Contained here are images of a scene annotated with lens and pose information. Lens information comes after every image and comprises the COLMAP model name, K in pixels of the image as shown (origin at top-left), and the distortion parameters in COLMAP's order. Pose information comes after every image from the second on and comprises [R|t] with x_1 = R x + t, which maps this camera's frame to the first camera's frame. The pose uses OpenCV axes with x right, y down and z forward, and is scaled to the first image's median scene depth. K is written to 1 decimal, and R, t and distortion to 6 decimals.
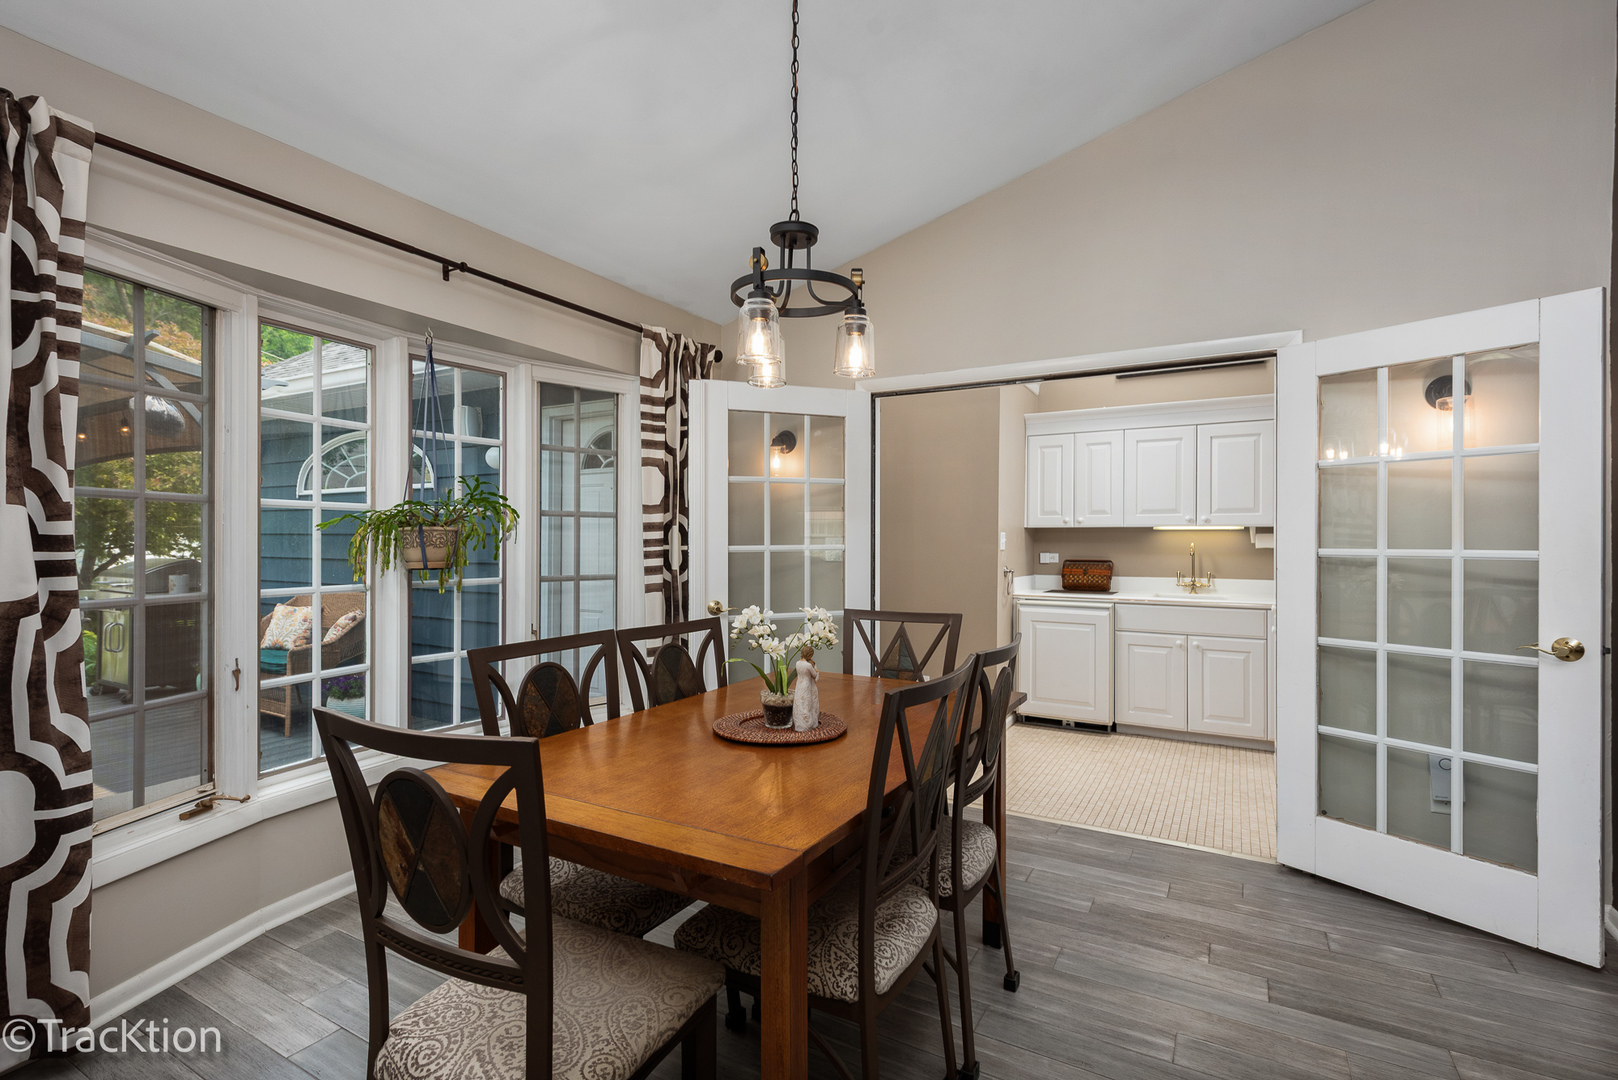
lens RADIAL K [[747.2, 0, 809.6], [0, 747.2, 541.4], [0, 0, 1]] dist [0.006819, -0.002160]
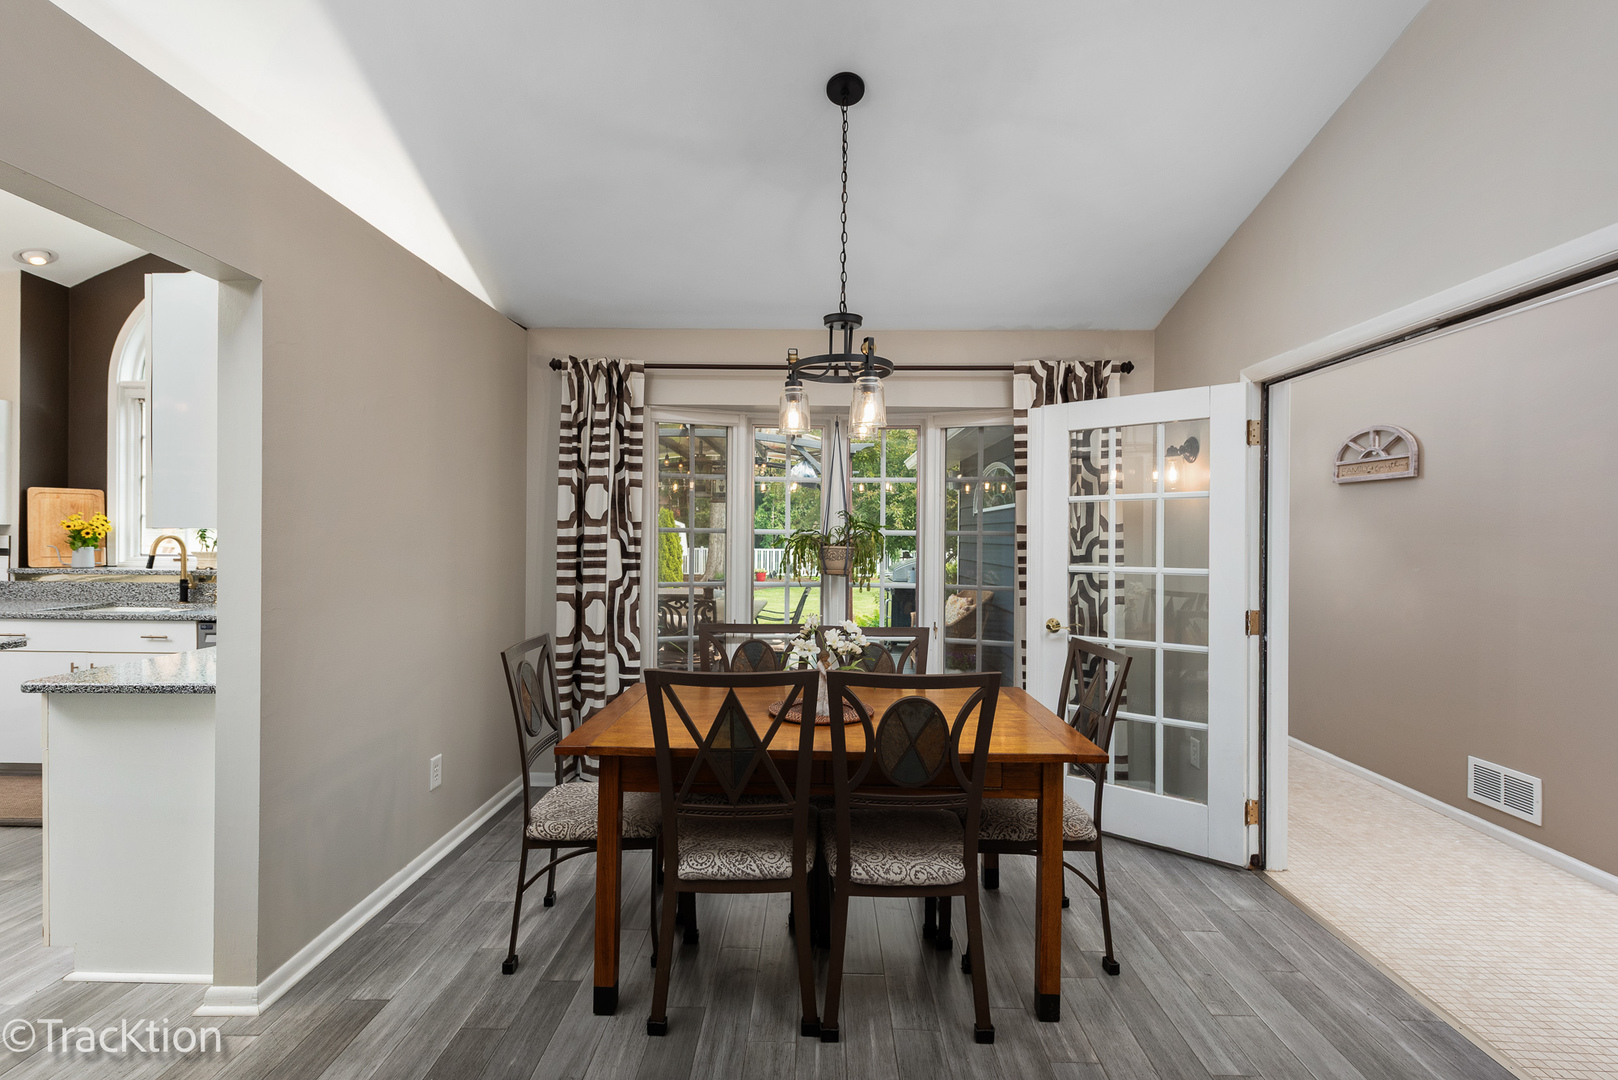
lens RADIAL K [[747.2, 0, 812.3], [0, 747.2, 540.0], [0, 0, 1]] dist [0.006819, -0.002160]
pose [[0.484751, 0.007880, -0.874617, 1.156042], [-0.009342, 0.999949, 0.003832, -0.055011], [0.874603, 0.006314, 0.484799, 0.388905]]
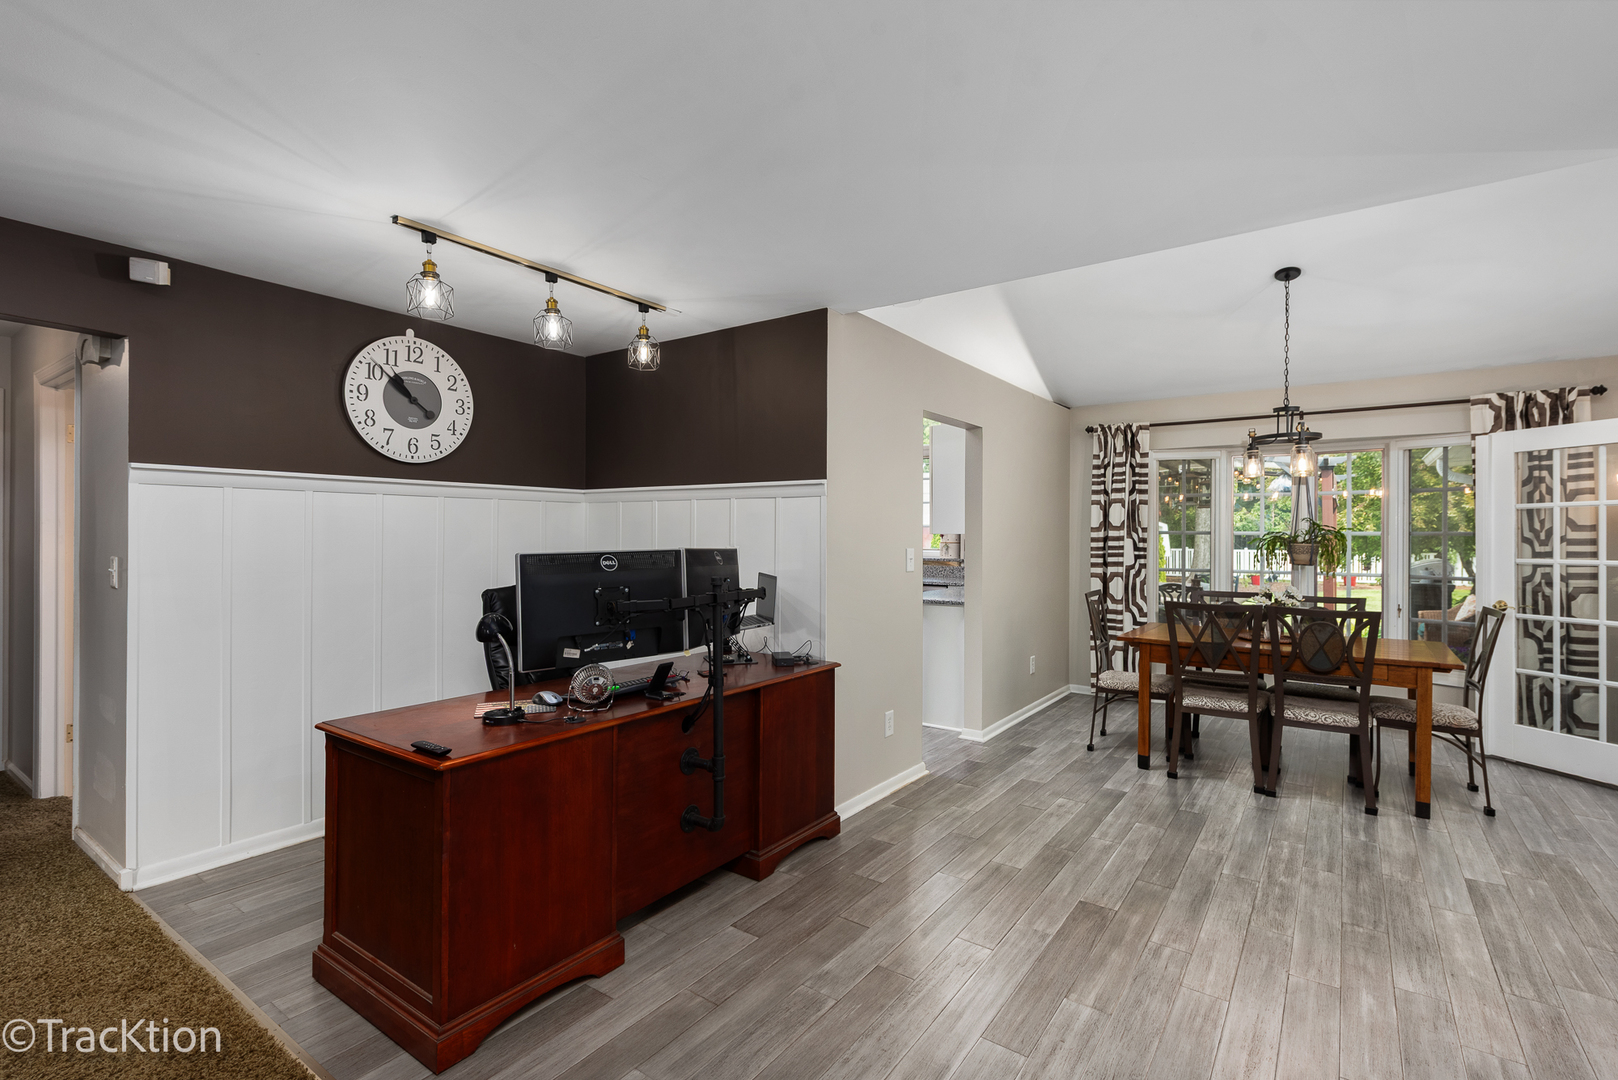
lens RADIAL K [[747.2, 0, 810.3], [0, 747.2, 537.0], [0, 0, 1]] dist [0.006819, -0.002160]
pose [[-0.102644, 0.001930, -0.994716, 2.458652], [-0.005587, 0.999981, 0.002517, -0.052326], [0.994702, 0.005816, -0.102632, -0.135703]]
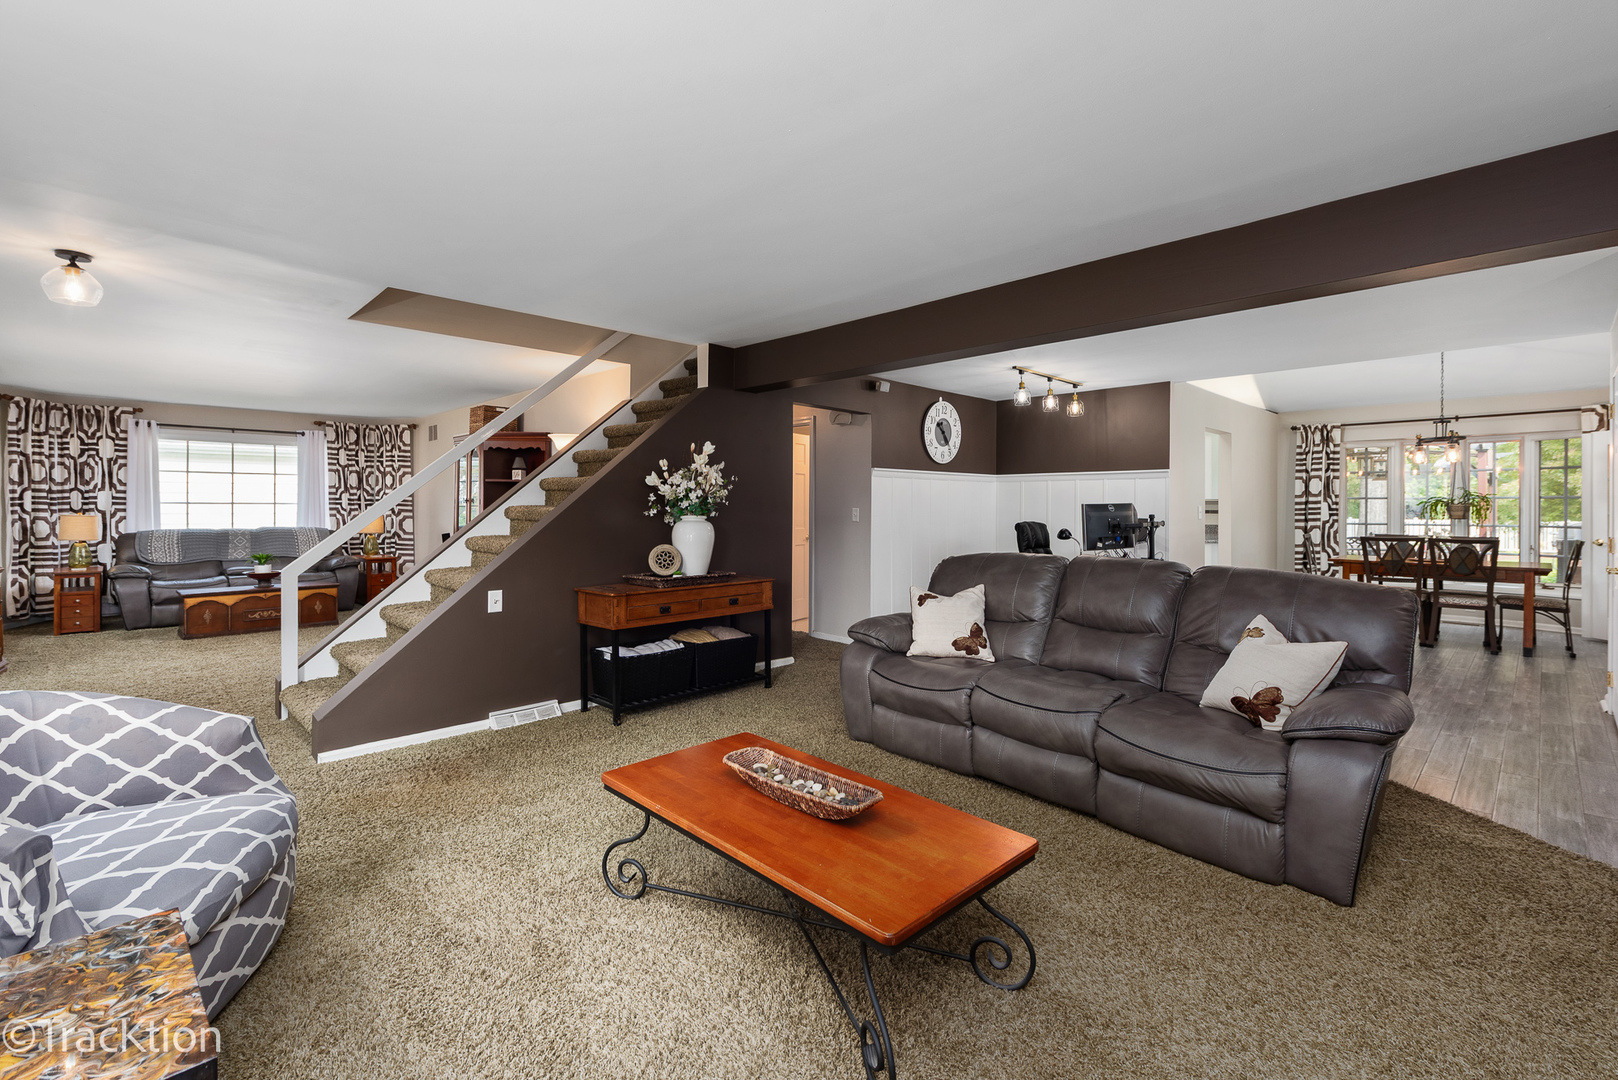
lens RADIAL K [[707.6, 0, 813.5], [0, 707.6, 512.0], [0, 0, 1]] dist [0.010053, -0.004361]
pose [[-0.276002, 0.004696, -0.961146, 4.405271], [-0.002324, 0.999982, 0.005553, 0.000017], [0.961154, 0.003766, -0.275986, -1.002594]]
